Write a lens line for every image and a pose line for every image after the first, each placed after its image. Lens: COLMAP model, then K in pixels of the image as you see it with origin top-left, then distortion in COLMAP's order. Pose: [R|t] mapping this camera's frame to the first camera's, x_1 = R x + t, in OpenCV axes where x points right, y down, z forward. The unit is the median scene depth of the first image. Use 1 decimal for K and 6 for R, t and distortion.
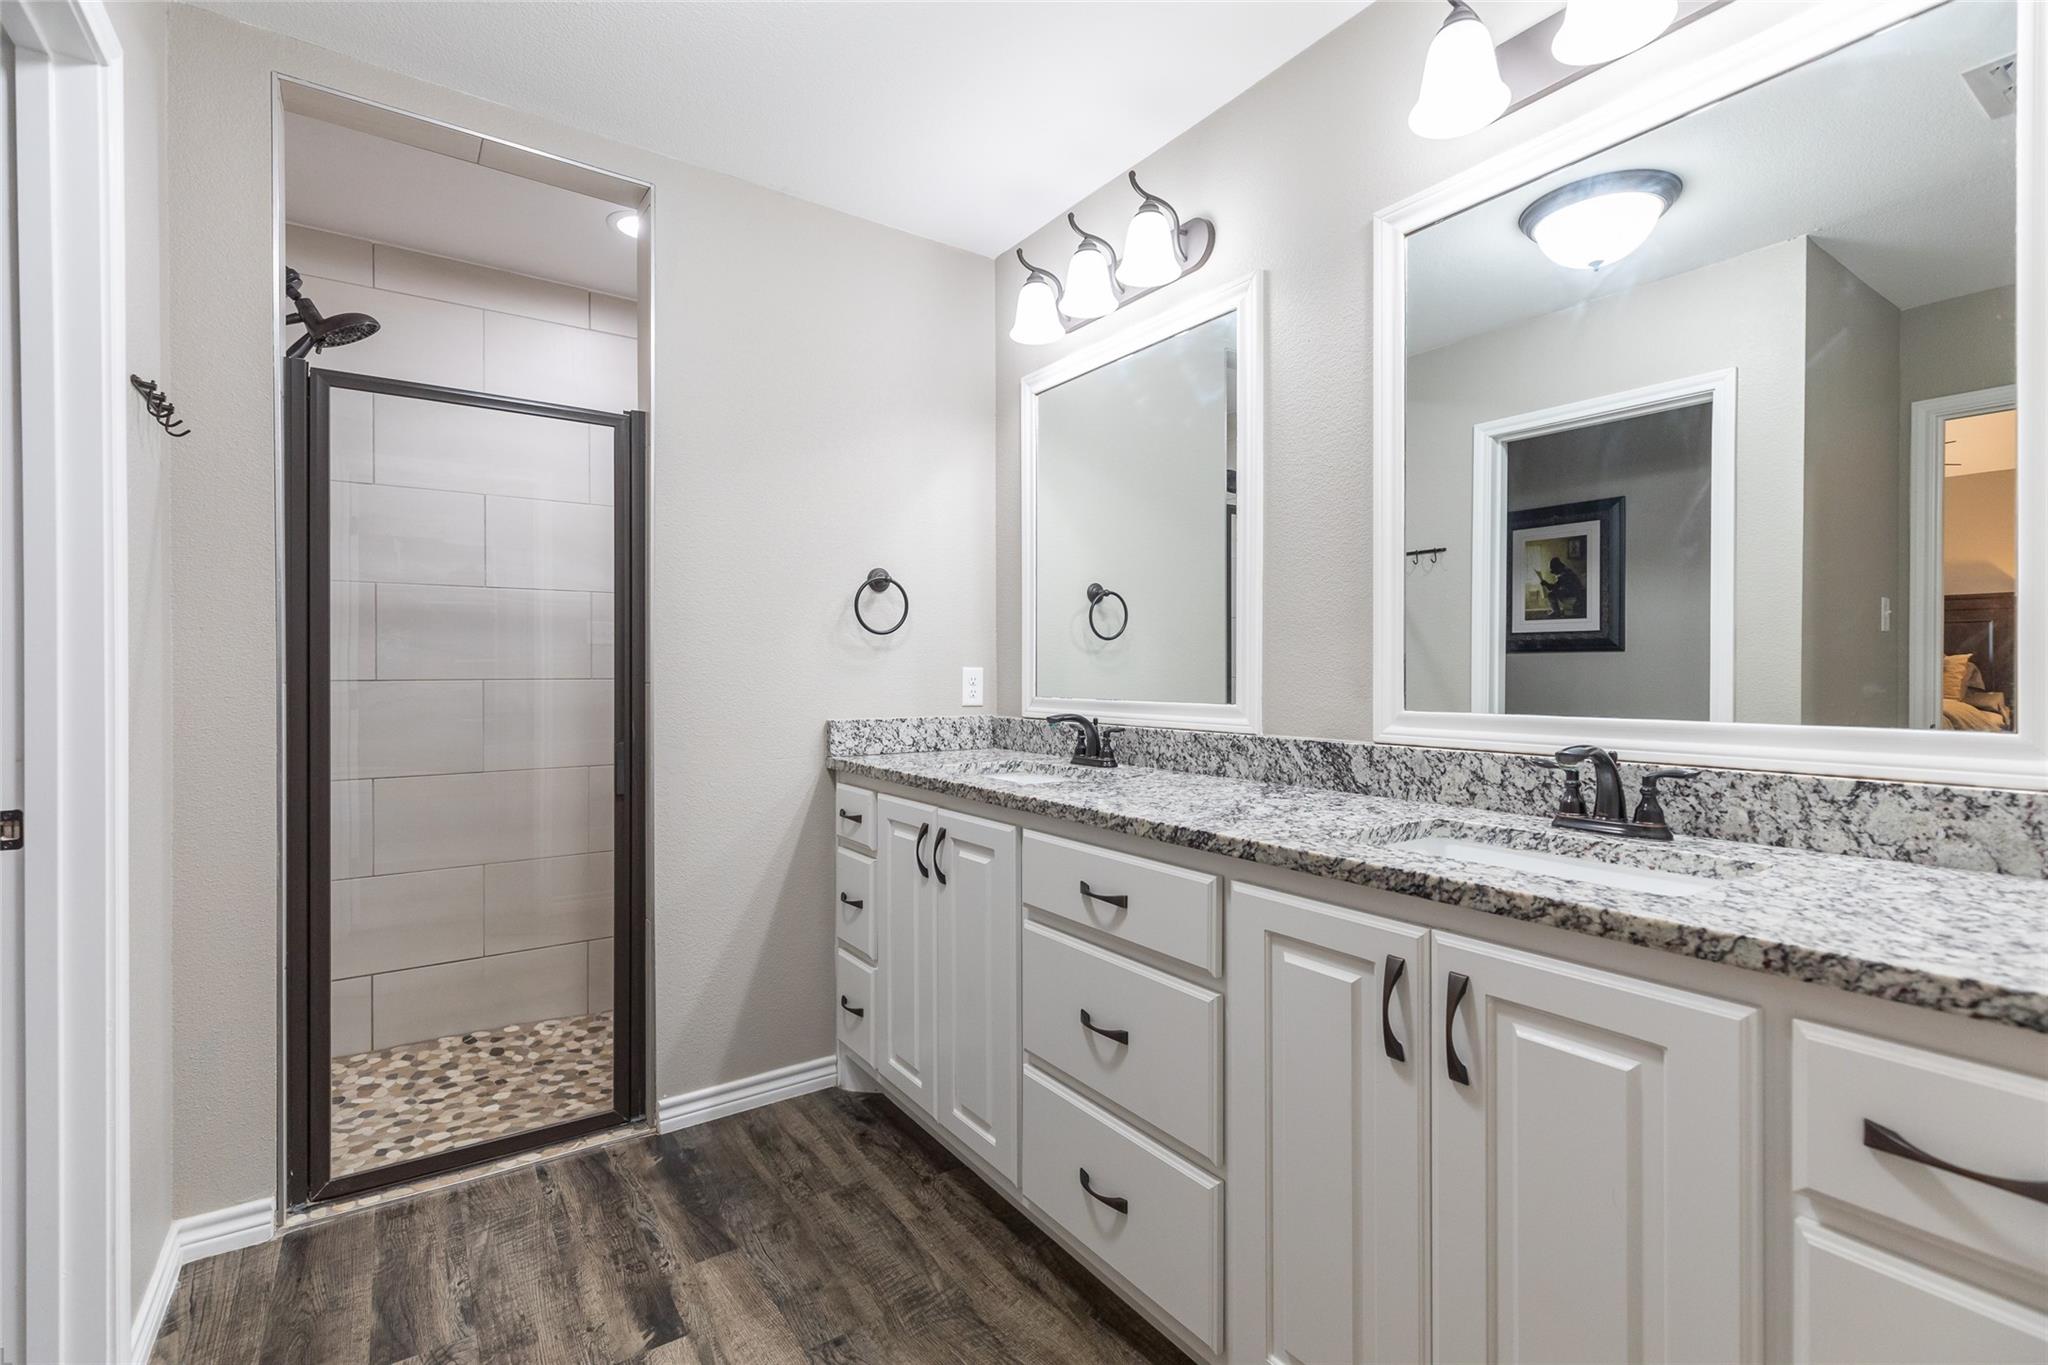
lens RADIAL K [[935.1, 0, 1029.0], [0, 935.1, 691.1], [0, 0, 1]] dist [0.012469, -0.001776]
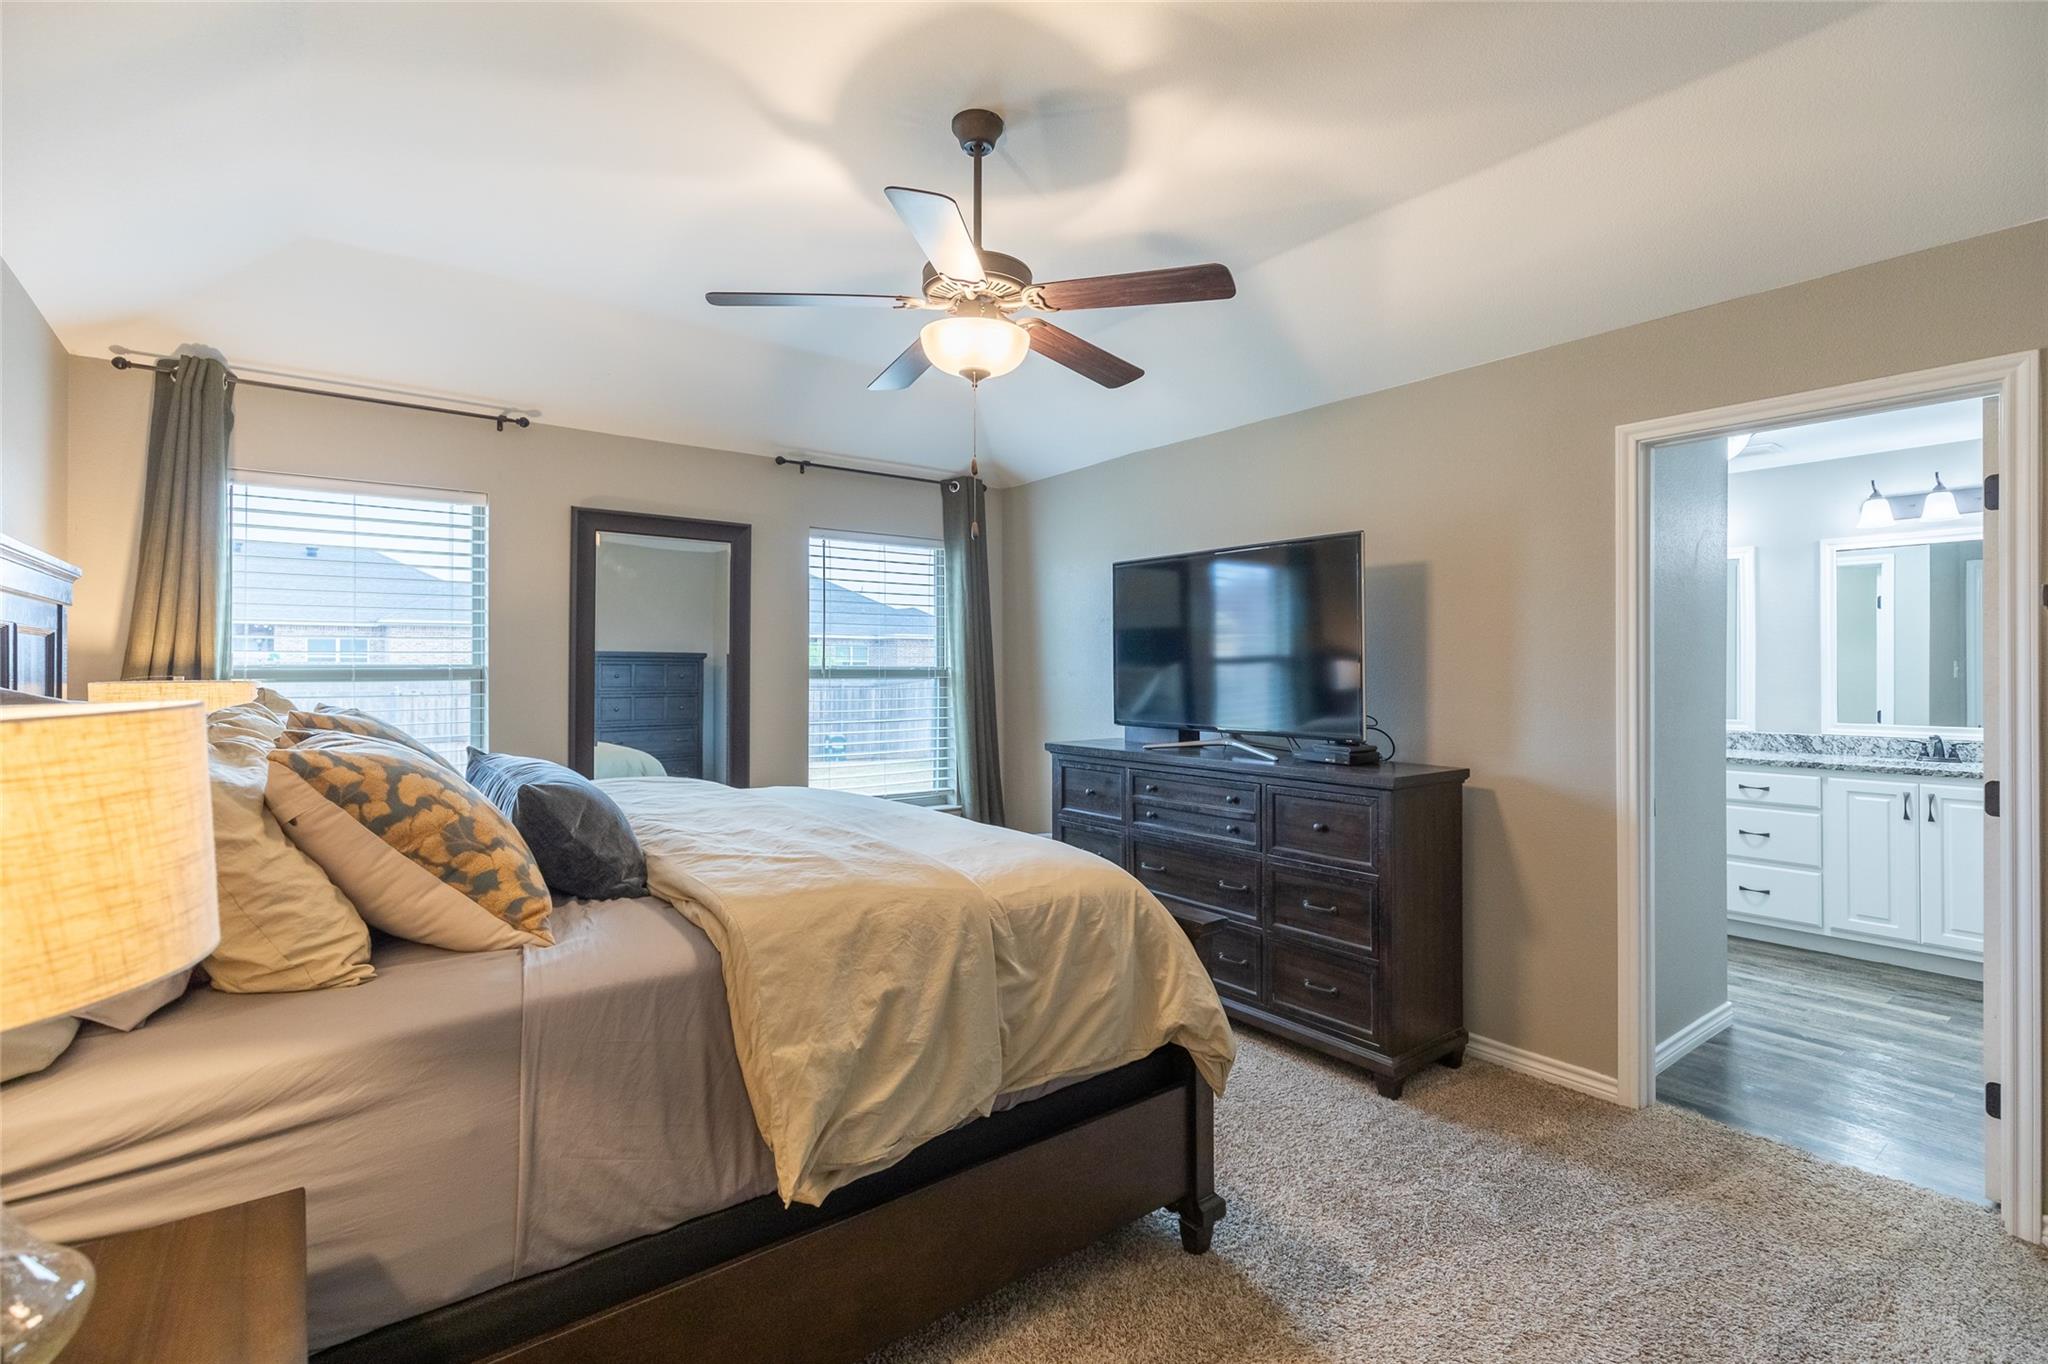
lens RADIAL K [[935.1, 0, 1056.1], [0, 935.1, 679.7], [0, 0, 1]] dist [0.012469, -0.001776]
pose [[0.998168, -0.003801, 0.060377, -1.929743], [0.004393, 0.999944, -0.009670, -0.083793], [-0.060337, 0.009917, 0.998129, -1.526602]]
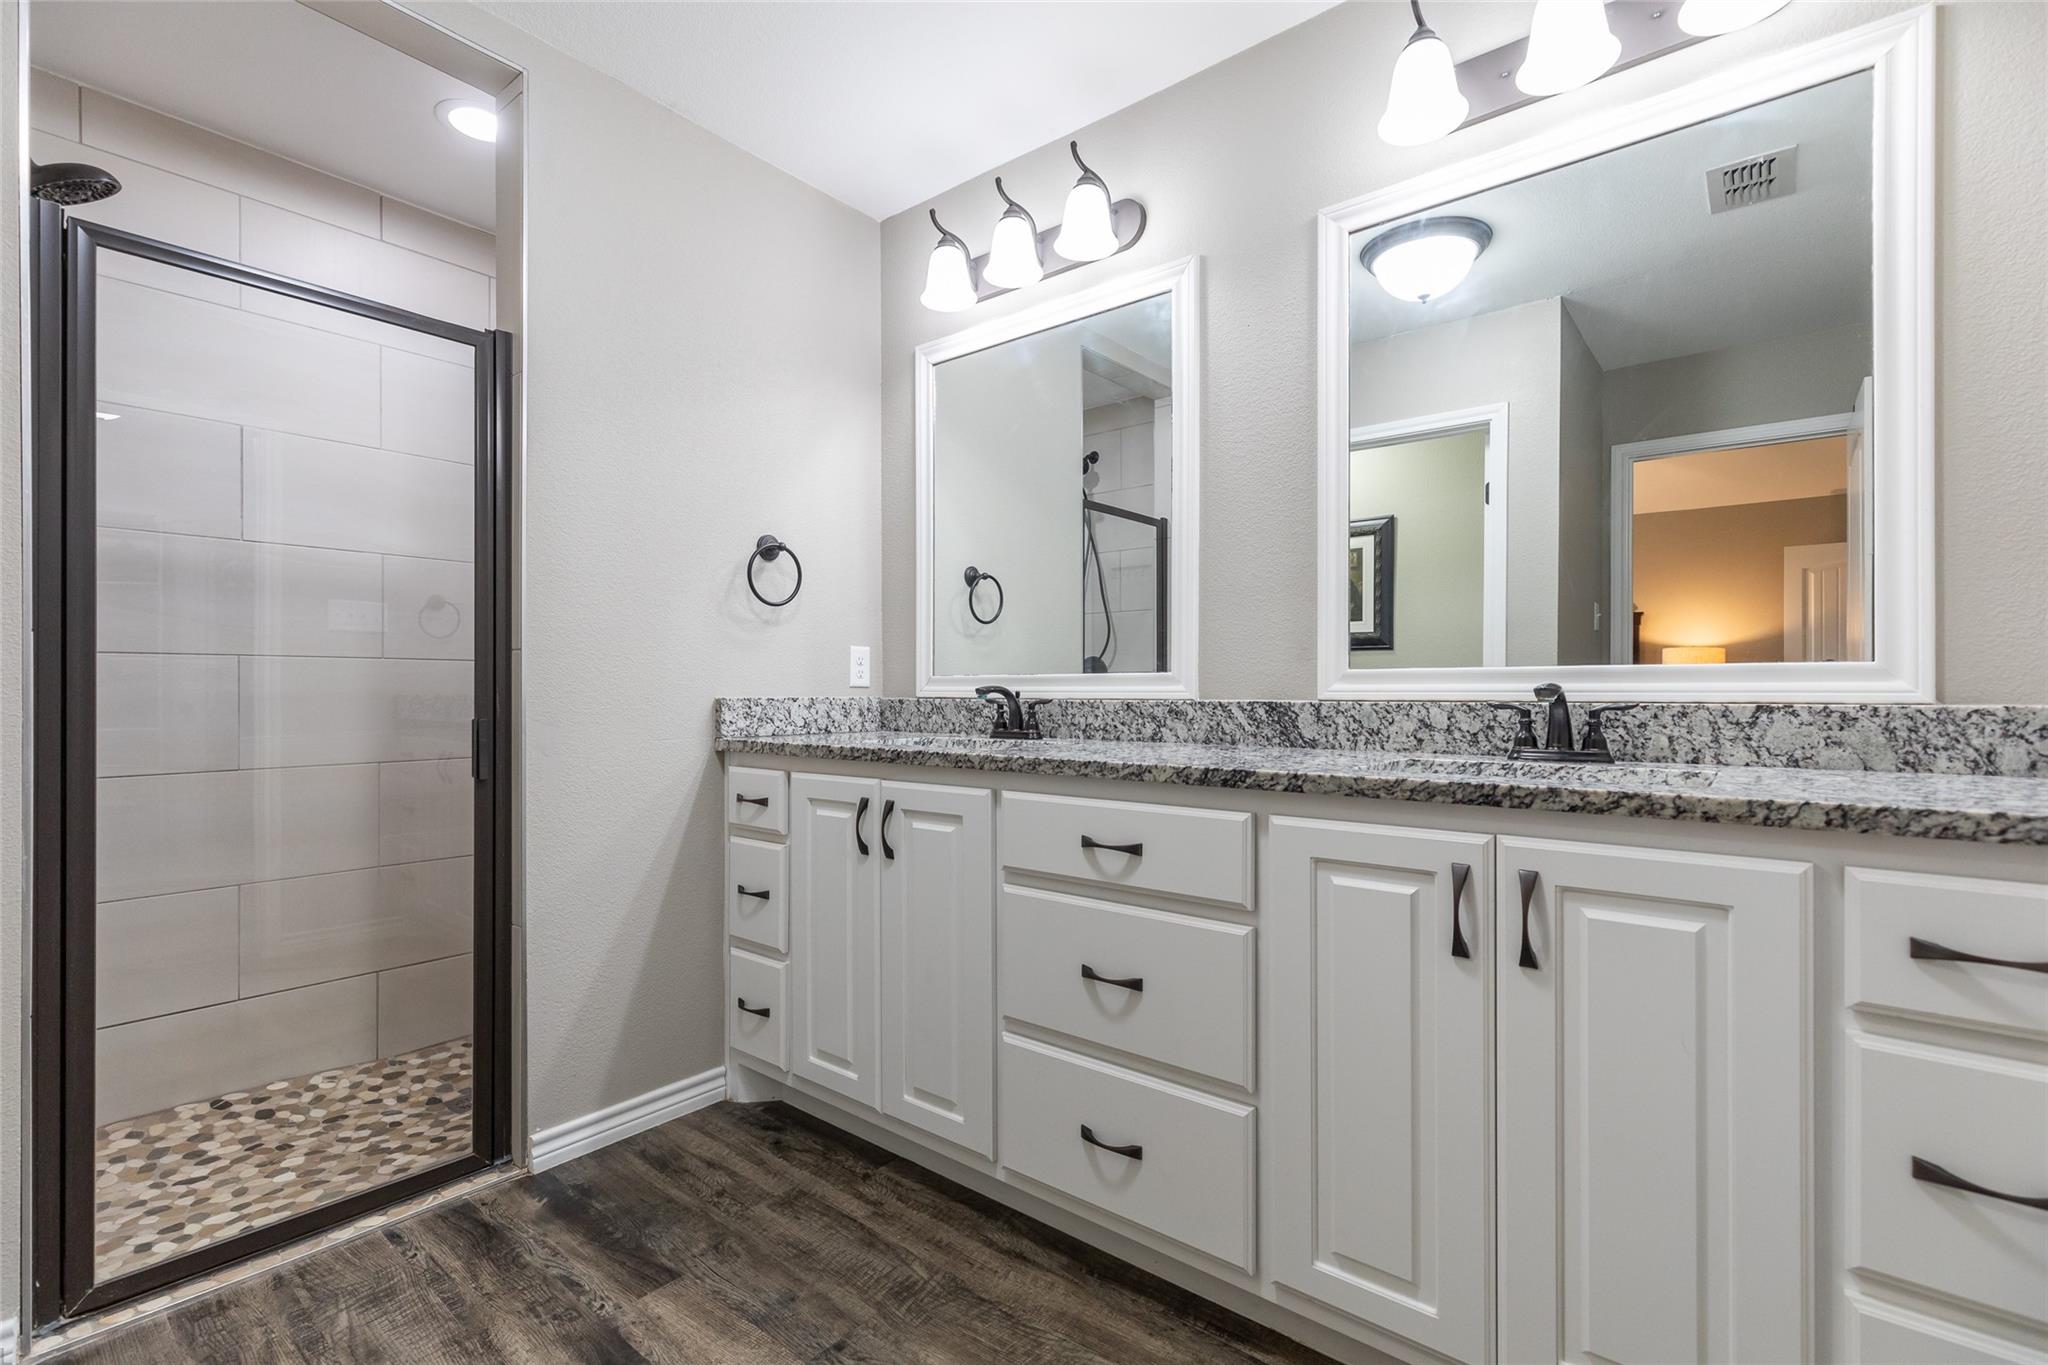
lens RADIAL K [[935.1, 0, 1034.4], [0, 935.1, 706.5], [0, 0, 1]] dist [0.012469, -0.001776]
pose [[0.960092, -0.005119, 0.279637, -0.238707], [0.006174, 0.999977, -0.002894, 0.060722], [-0.279616, 0.004505, 0.960101, 0.052954]]
